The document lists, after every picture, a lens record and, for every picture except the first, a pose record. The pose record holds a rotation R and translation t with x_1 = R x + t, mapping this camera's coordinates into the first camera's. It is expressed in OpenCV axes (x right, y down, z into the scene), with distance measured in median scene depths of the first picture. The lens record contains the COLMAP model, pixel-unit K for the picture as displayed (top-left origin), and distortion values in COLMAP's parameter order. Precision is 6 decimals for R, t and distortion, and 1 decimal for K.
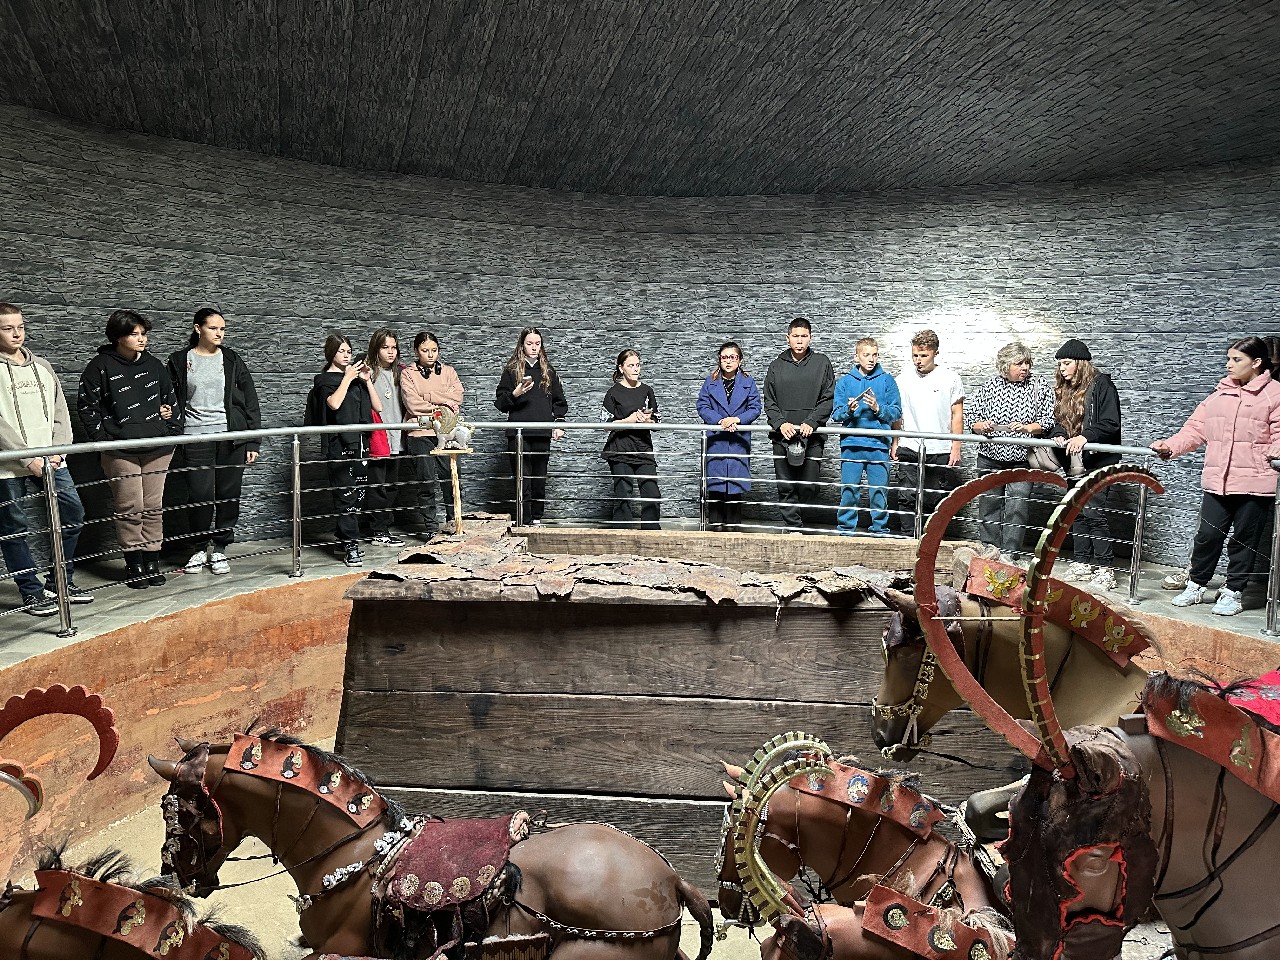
lens RADIAL K [[901.0, 0, 642.1], [0, 901.0, 484.3], [0, 0, 1]] dist [0.055163, -0.062069]
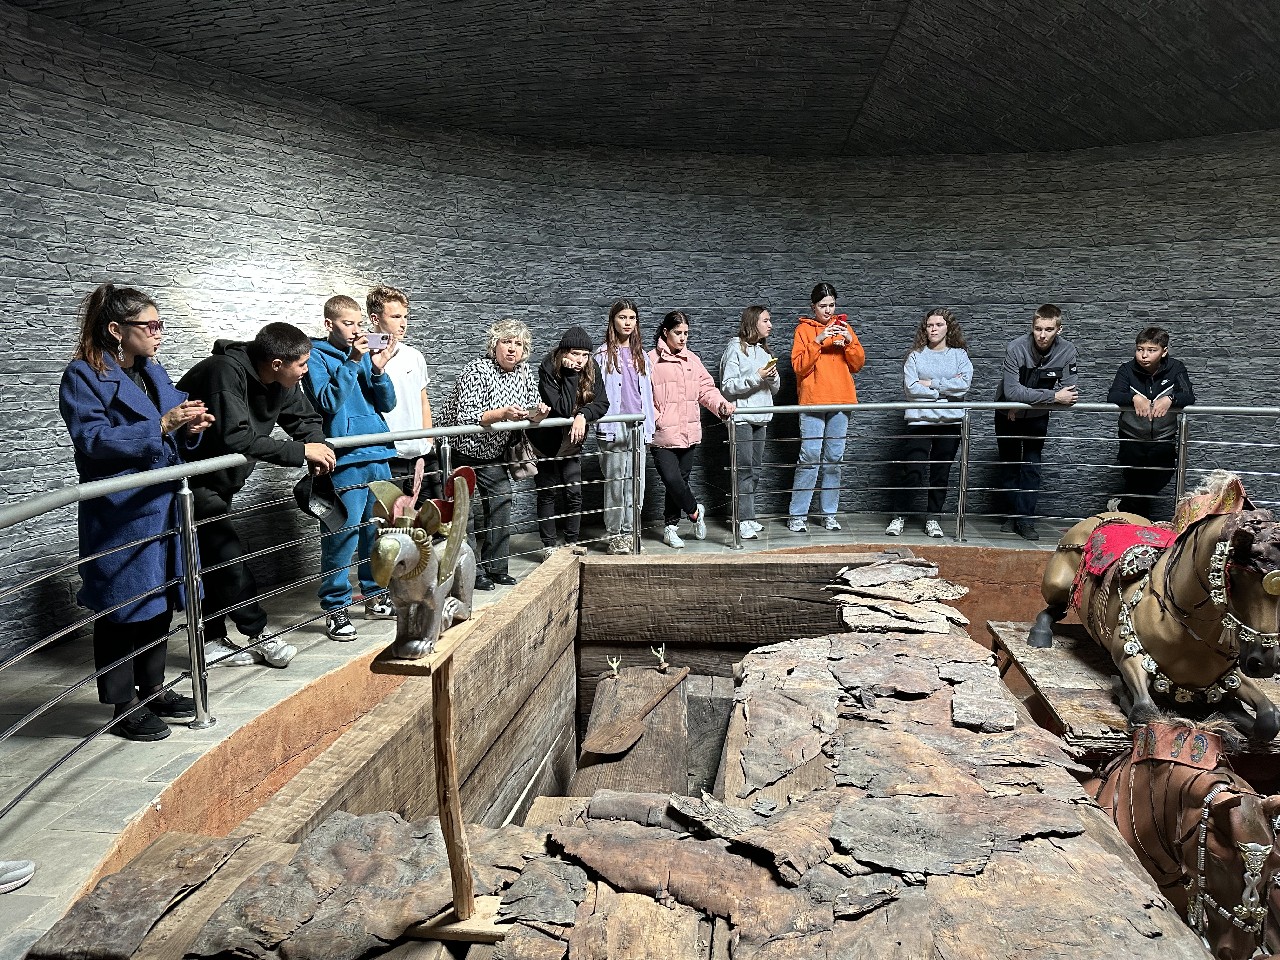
lens RADIAL K [[901.0, 0, 629.9], [0, 901.0, 481.4], [0, 0, 1]] dist [0.055163, -0.062069]
pose [[0.084539, -0.163077, 0.982985, -0.447302], [0.151777, 0.977112, 0.149049, -0.112426], [-0.984793, 0.136594, 0.107355, 0.867720]]
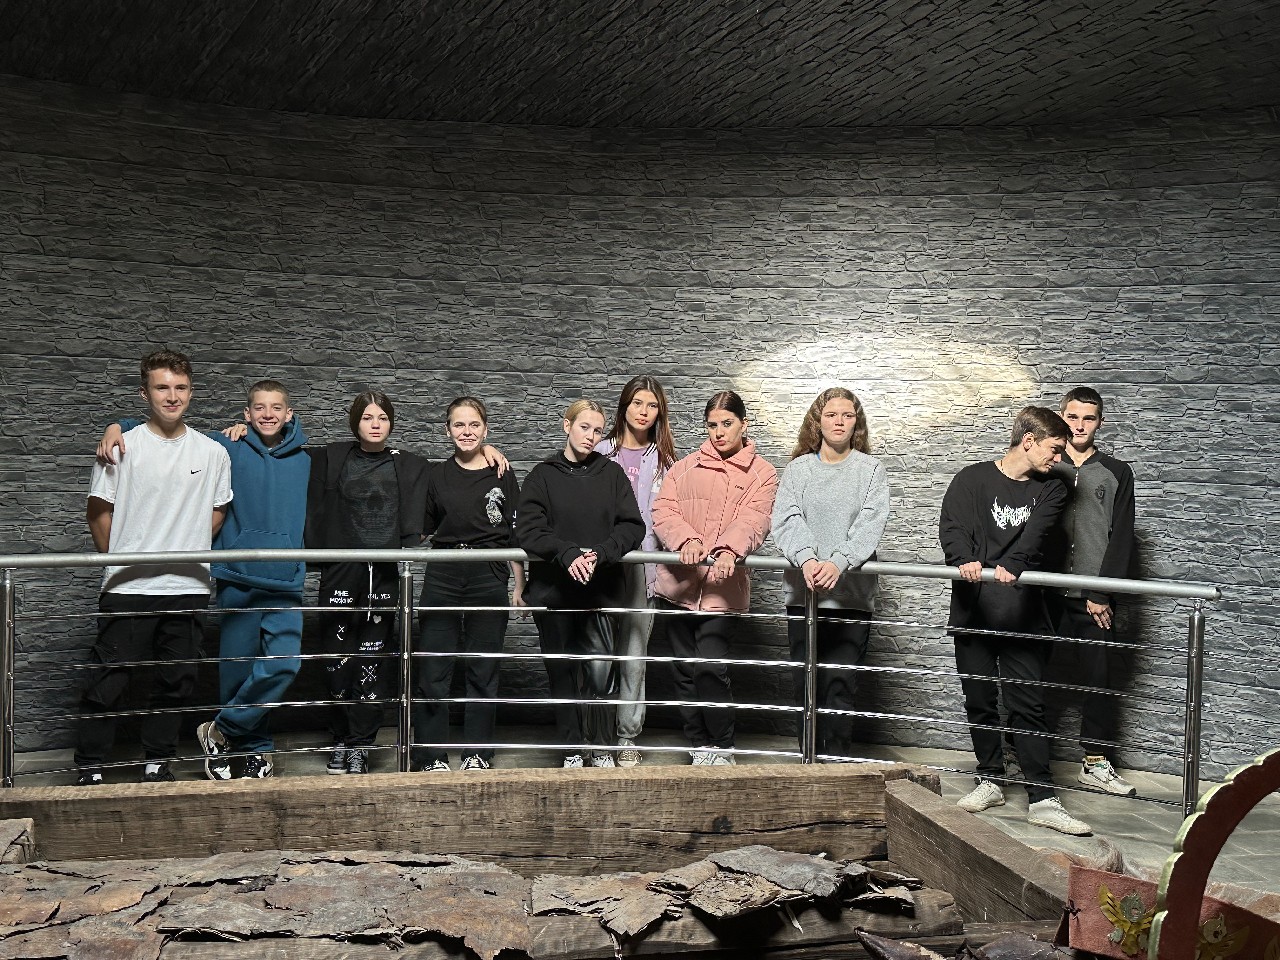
lens RADIAL K [[1559.3, 0, 665.4], [0, 1559.3, 467.4], [0, 0, 1]] dist [0.100790, 0.000000]
pose [[0.962326, -0.007112, 0.271807, -0.035457], [0.033473, 0.995152, -0.092473, -0.031871], [-0.269831, 0.098088, 0.957899, 0.126328]]
